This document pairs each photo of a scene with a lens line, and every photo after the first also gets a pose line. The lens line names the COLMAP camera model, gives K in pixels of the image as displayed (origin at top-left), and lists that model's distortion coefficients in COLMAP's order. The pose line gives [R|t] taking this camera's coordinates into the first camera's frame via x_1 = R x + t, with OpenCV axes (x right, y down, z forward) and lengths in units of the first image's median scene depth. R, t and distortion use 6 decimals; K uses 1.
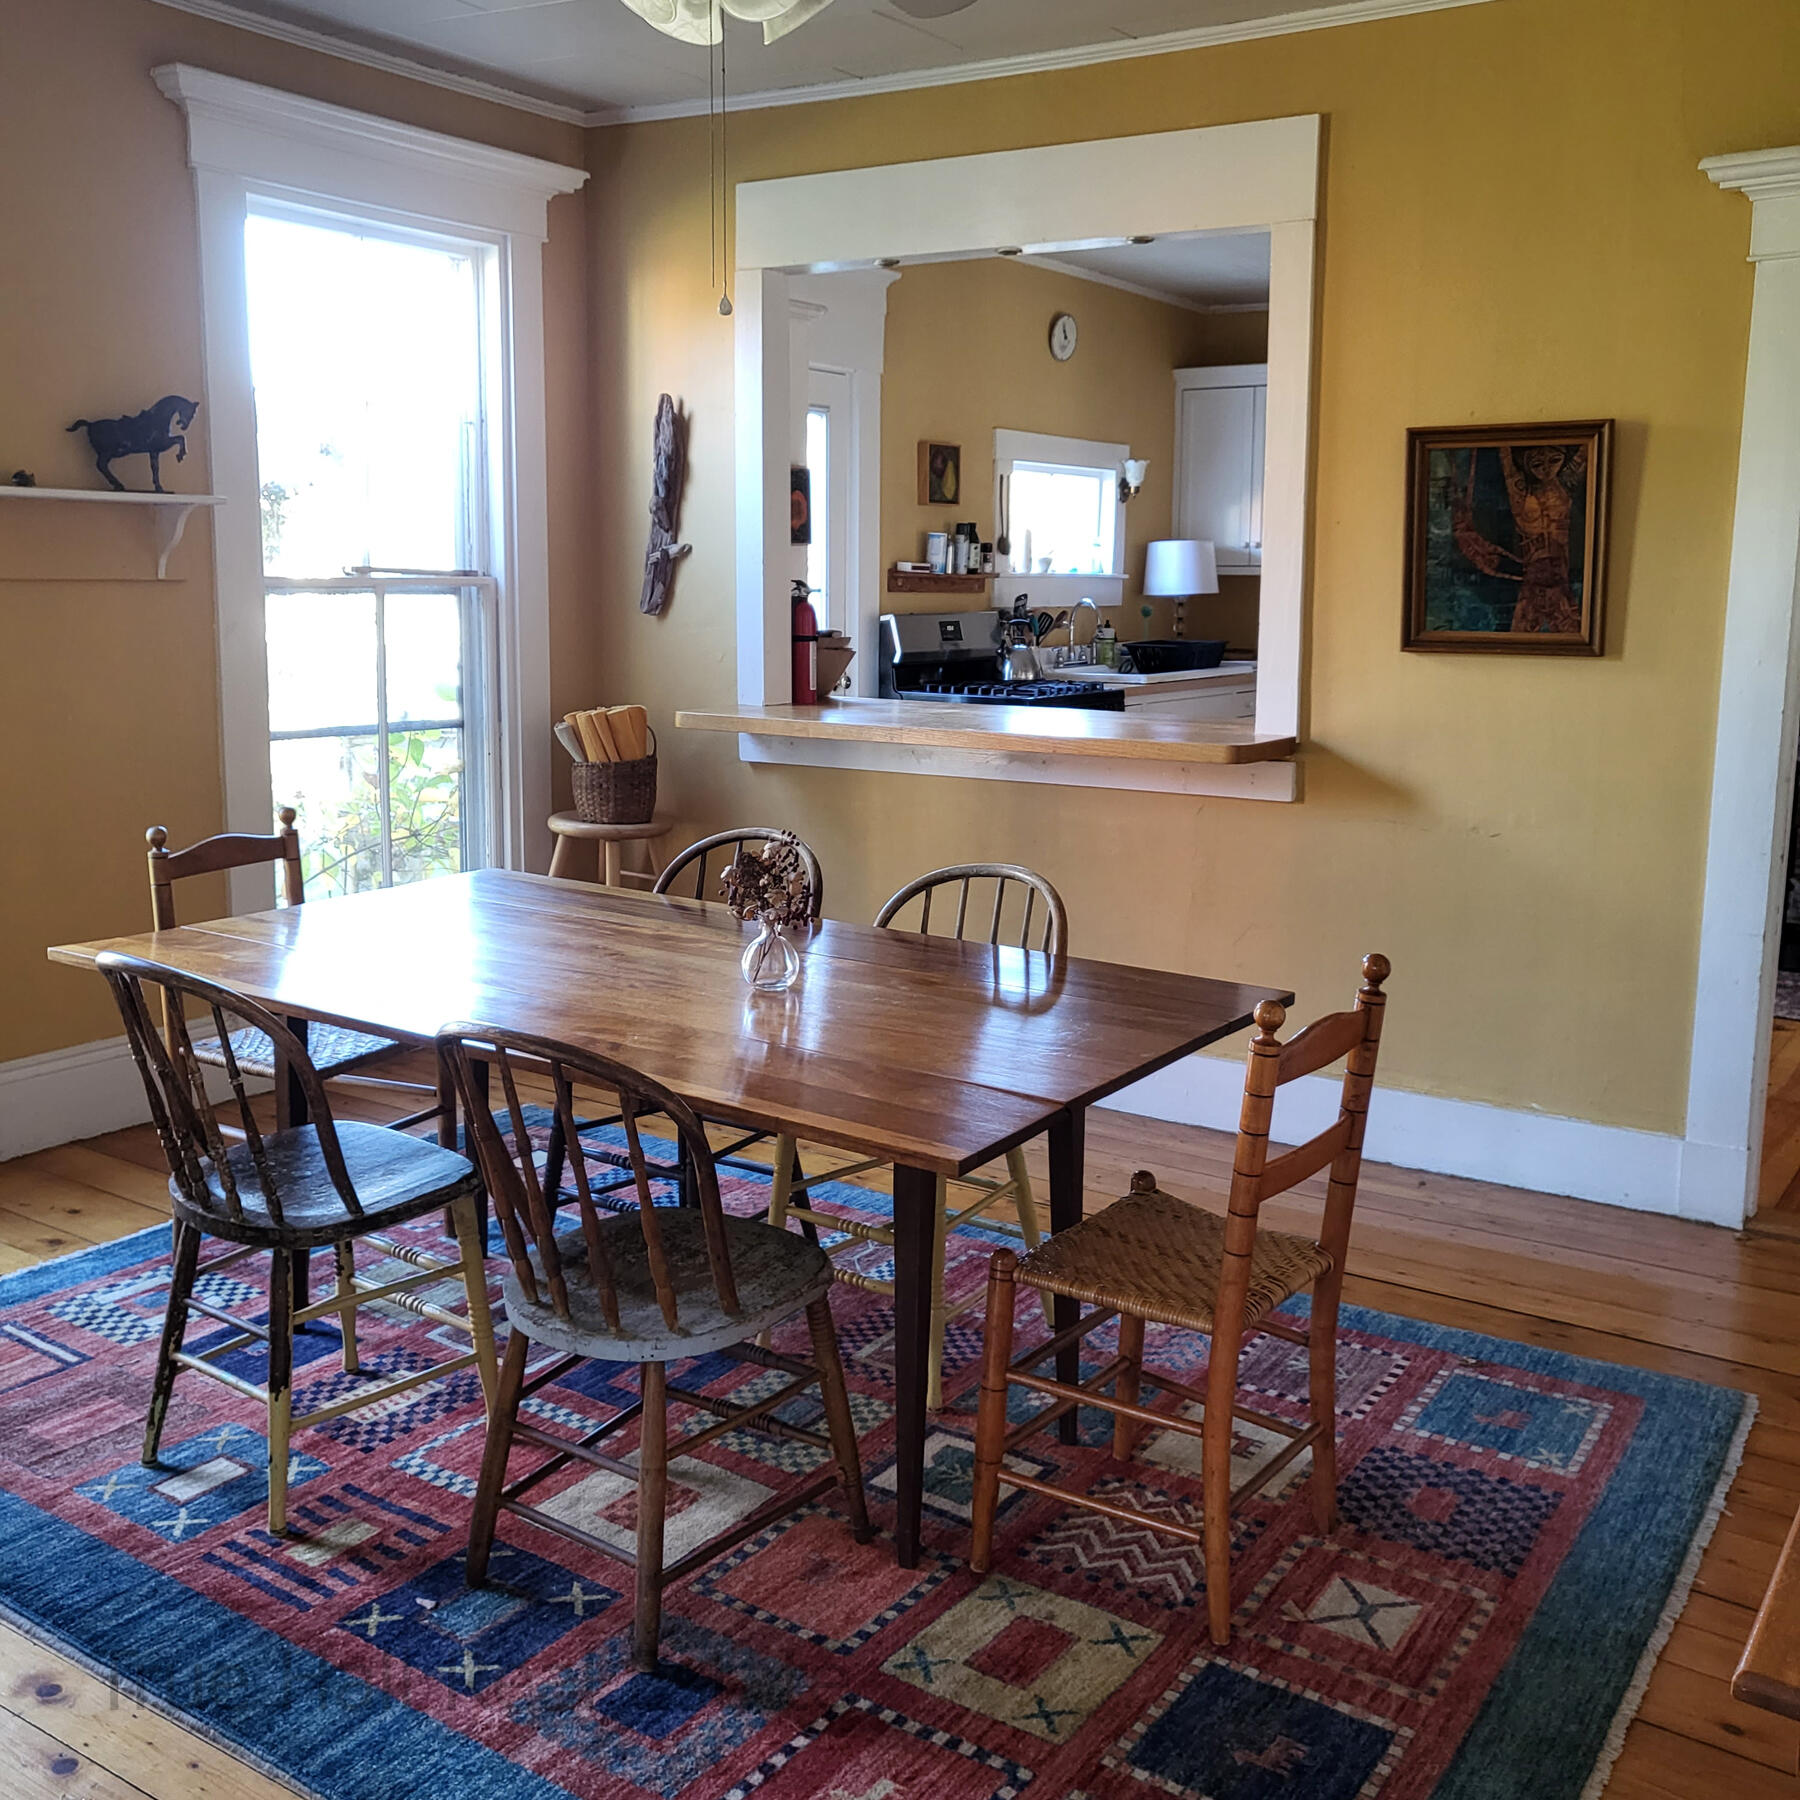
lens RADIAL K [[1841.0, 0, 870.1], [0, 1841.0, 897.6], [0, 0, 1]] dist [-0.101984, 0.169024]
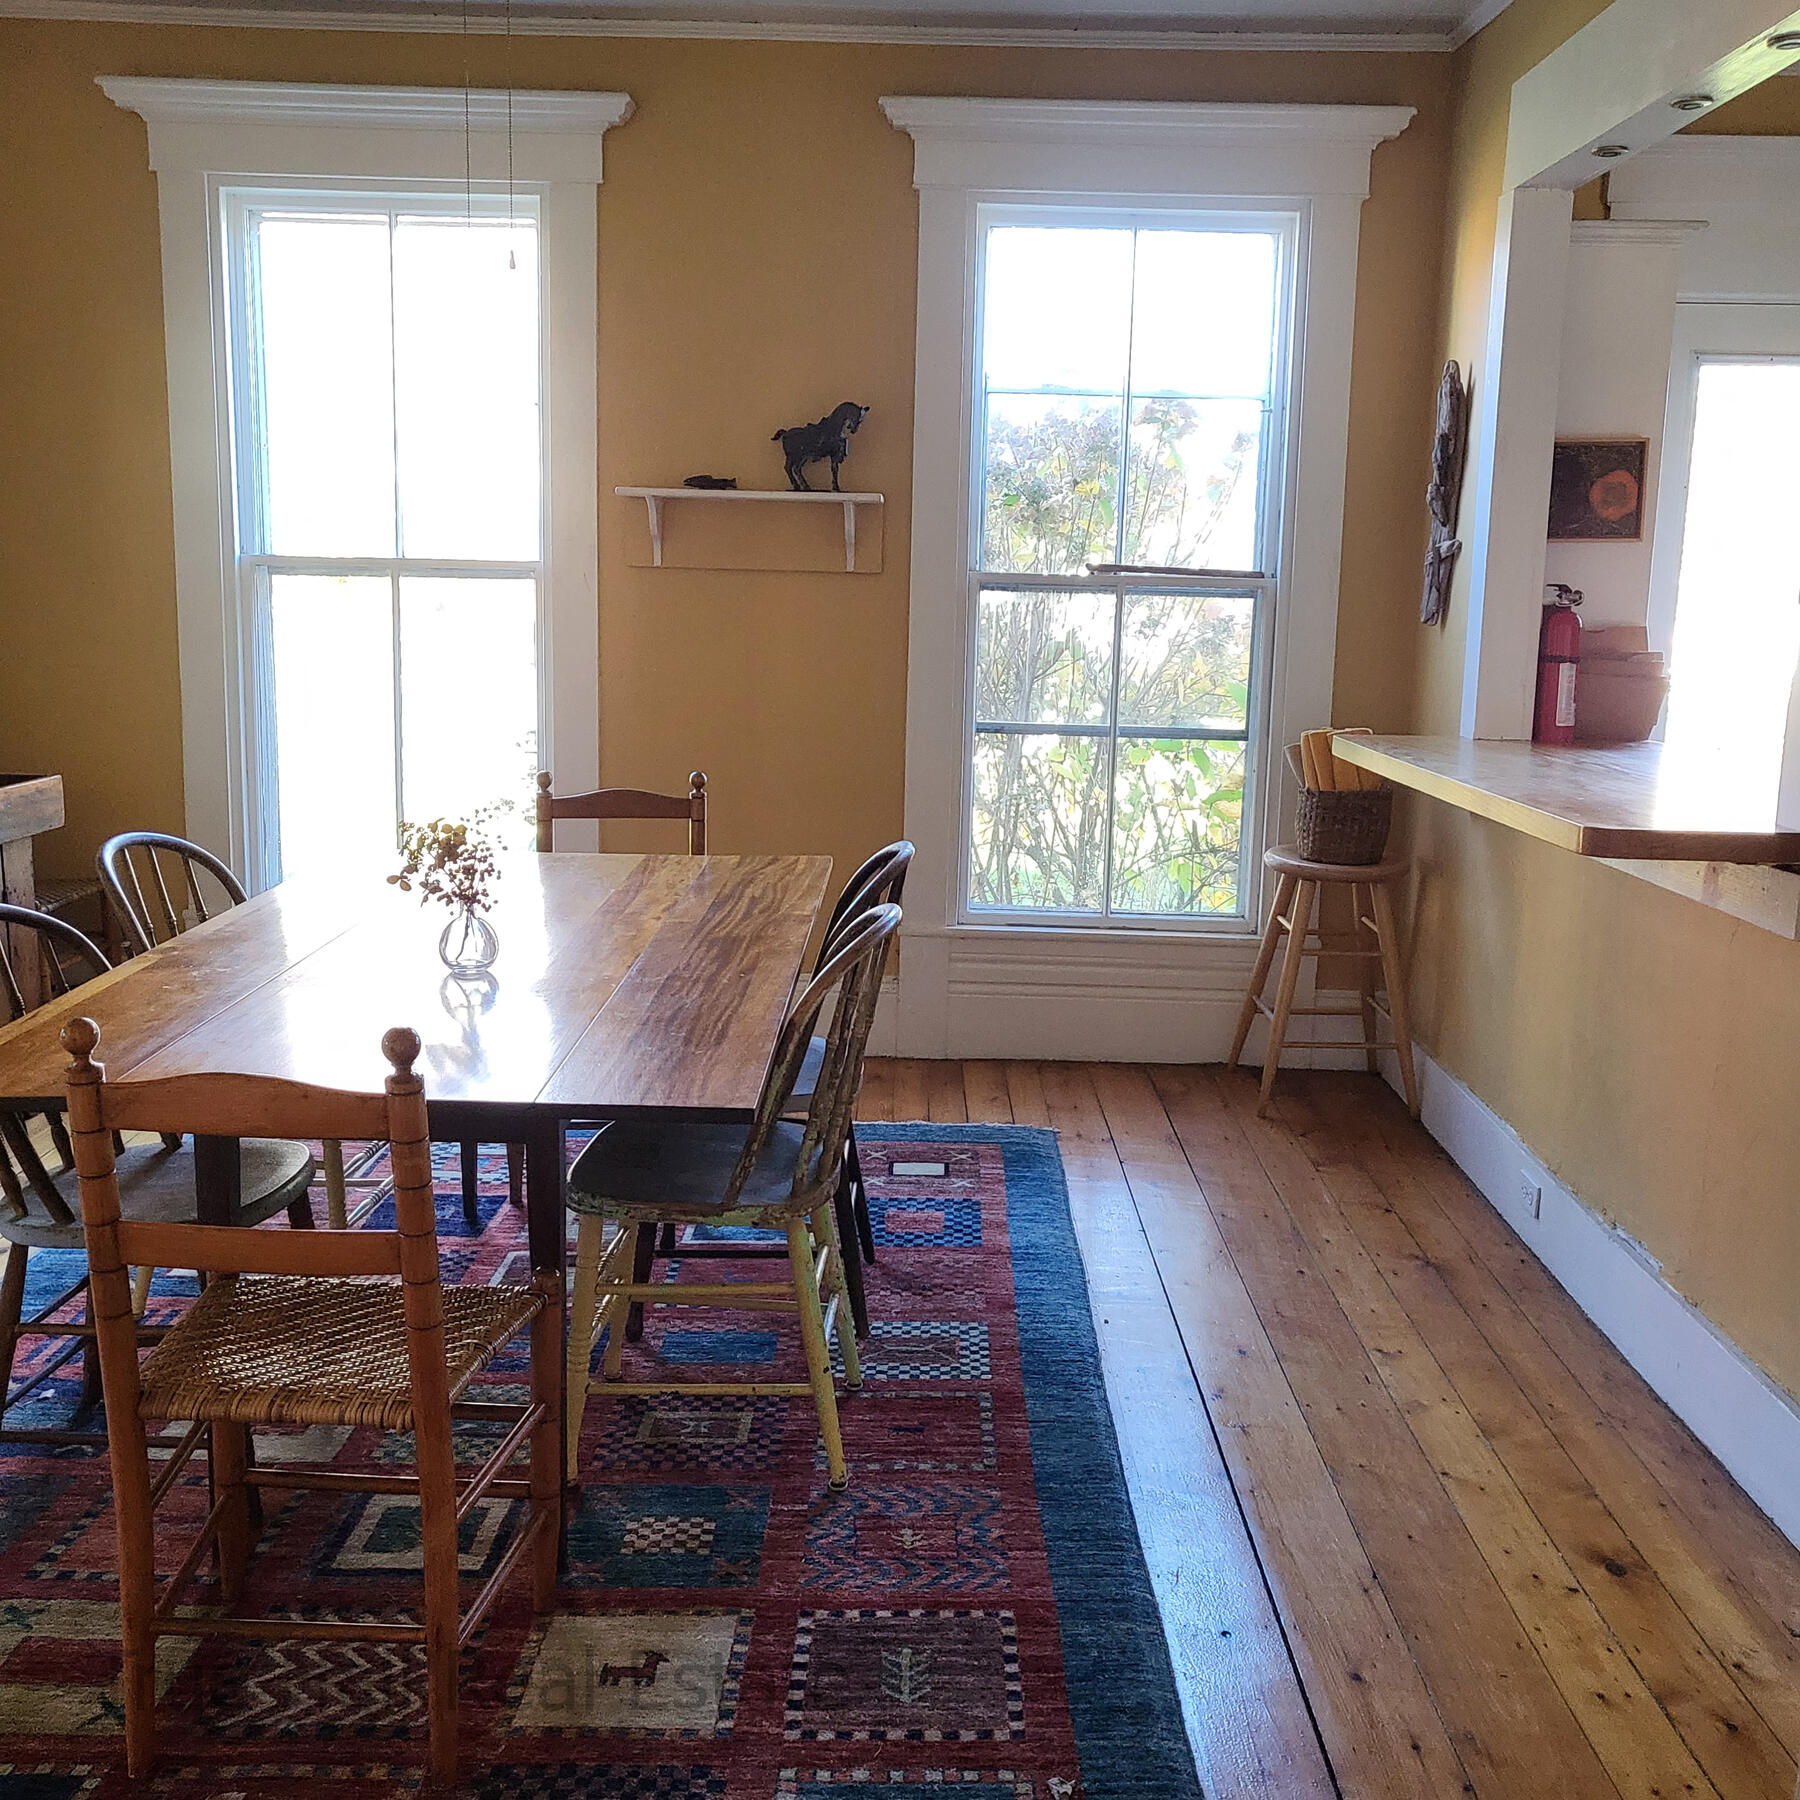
lens RADIAL K [[1841.0, 0, 870.1], [0, 1841.0, 897.6], [0, 0, 1]] dist [-0.101984, 0.169024]
pose [[0.551348, 0.147701, -0.821097, 0.462855], [-0.154317, 0.985275, 0.073614, -0.053747], [0.819879, 0.086122, 0.566022, 0.334954]]
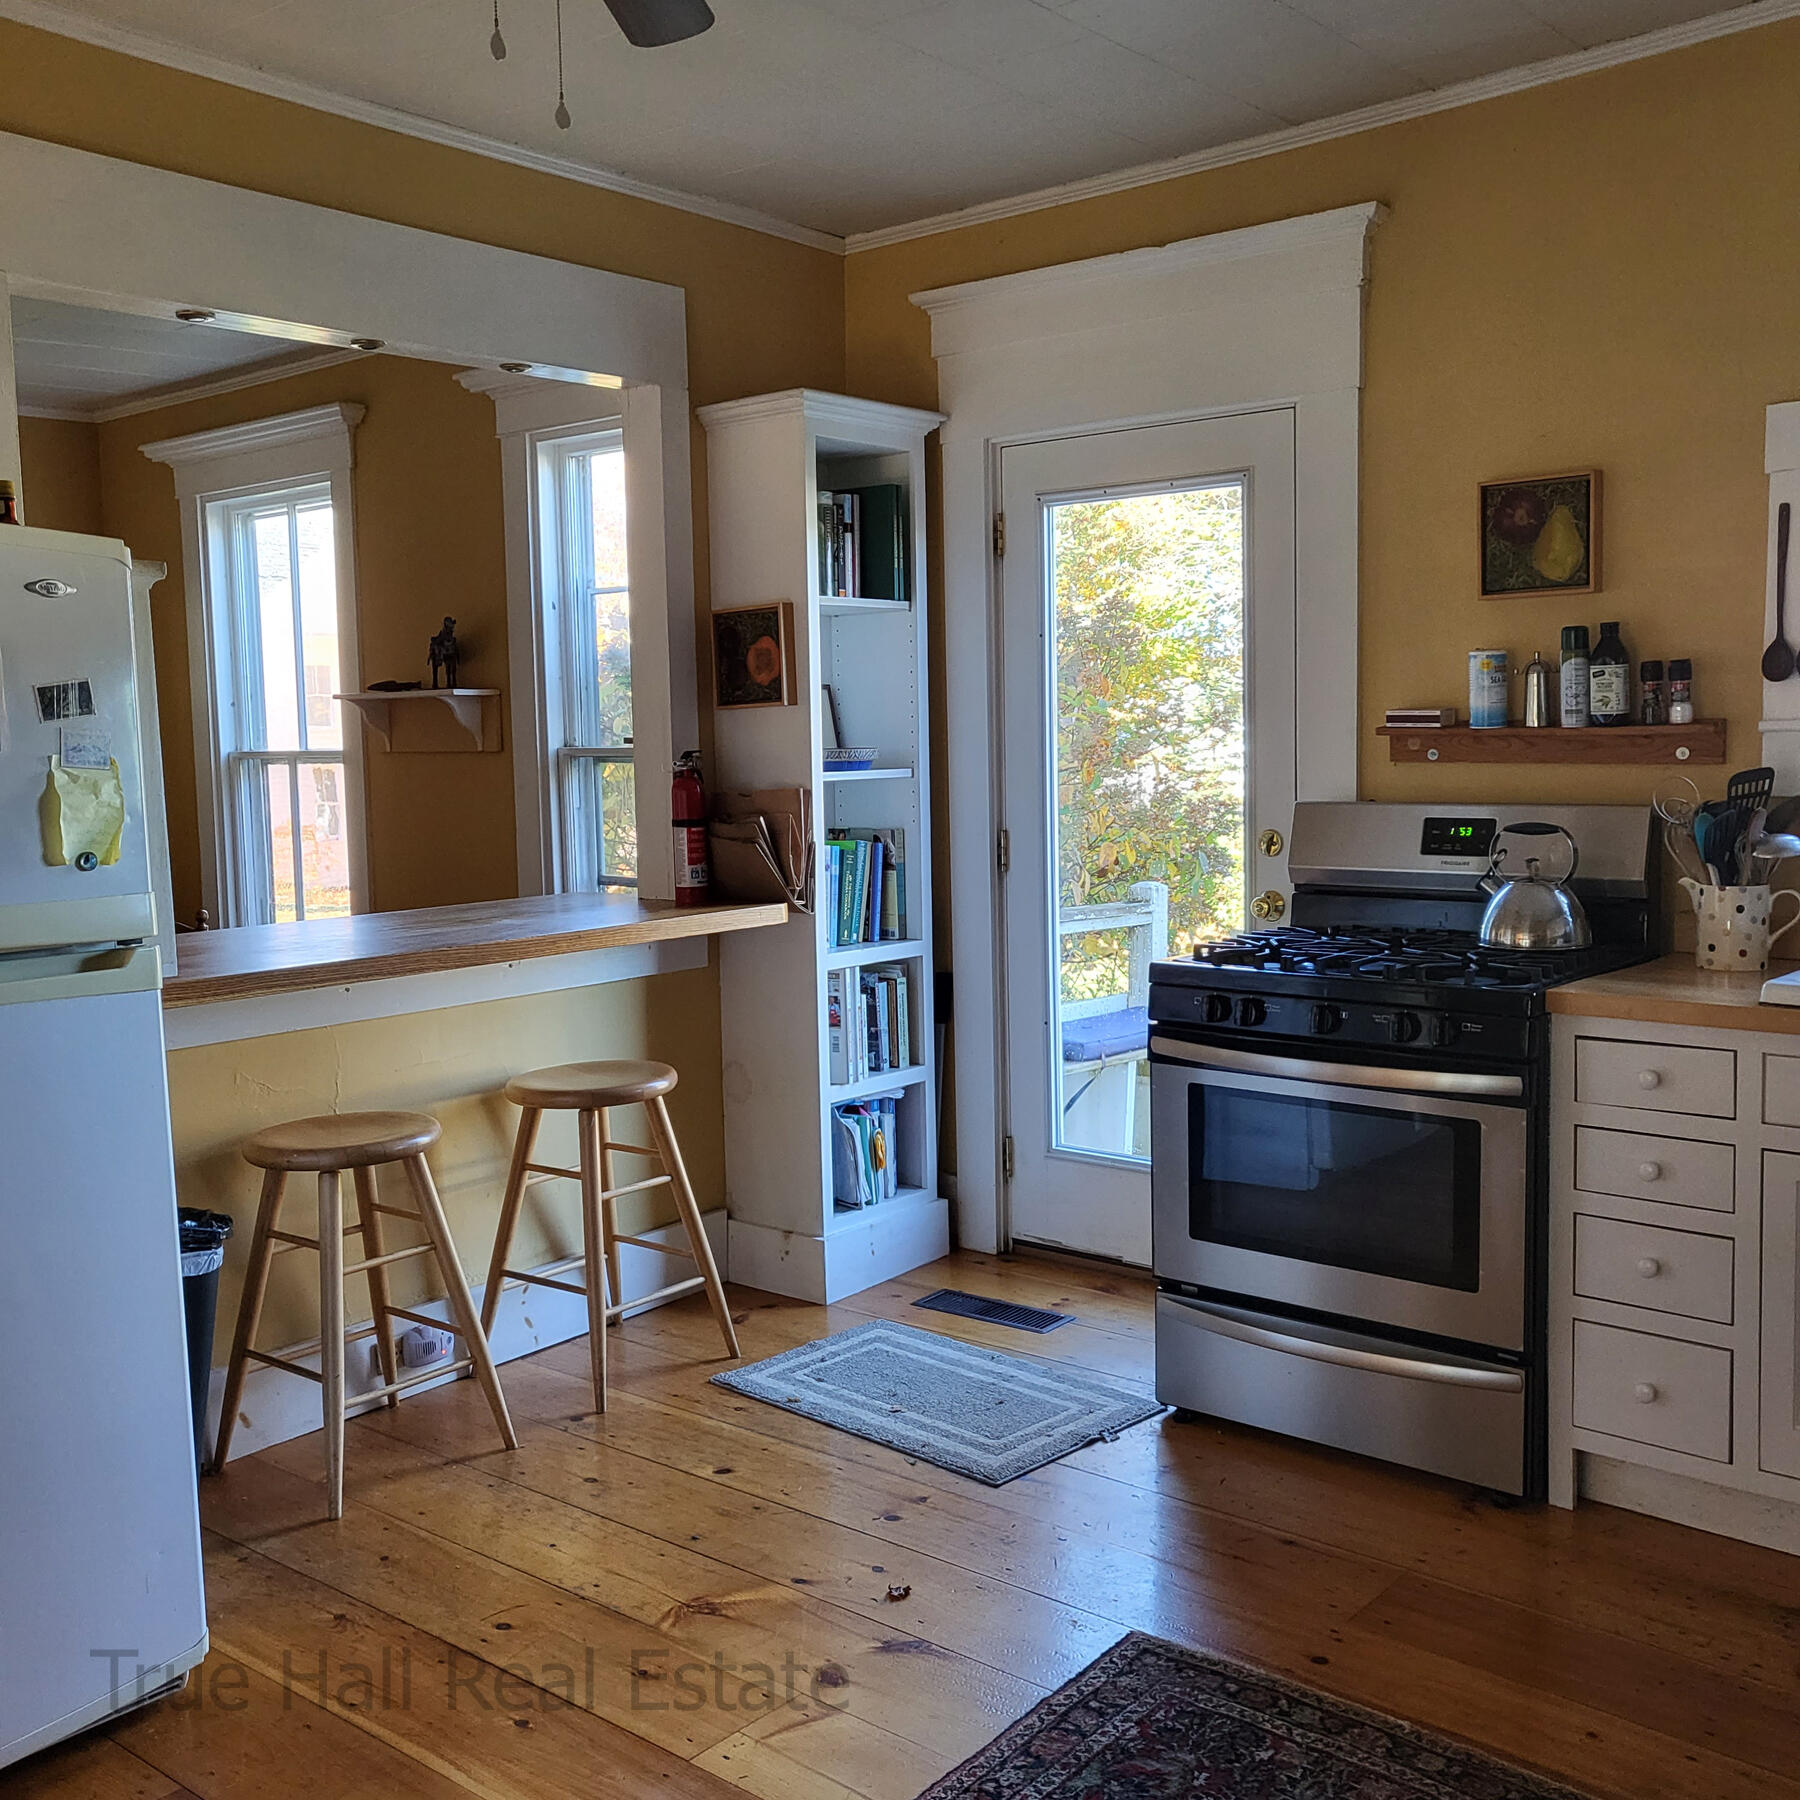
lens RADIAL K [[1841.0, 0, 870.1], [0, 1841.0, 897.6], [0, 0, 1]] dist [-0.101984, 0.169024]
pose [[-0.115332, 0.080697, -0.990044, 0.791622], [-0.157451, 0.982609, 0.098433, -0.208410], [0.980769, 0.167236, -0.100621, 1.213530]]
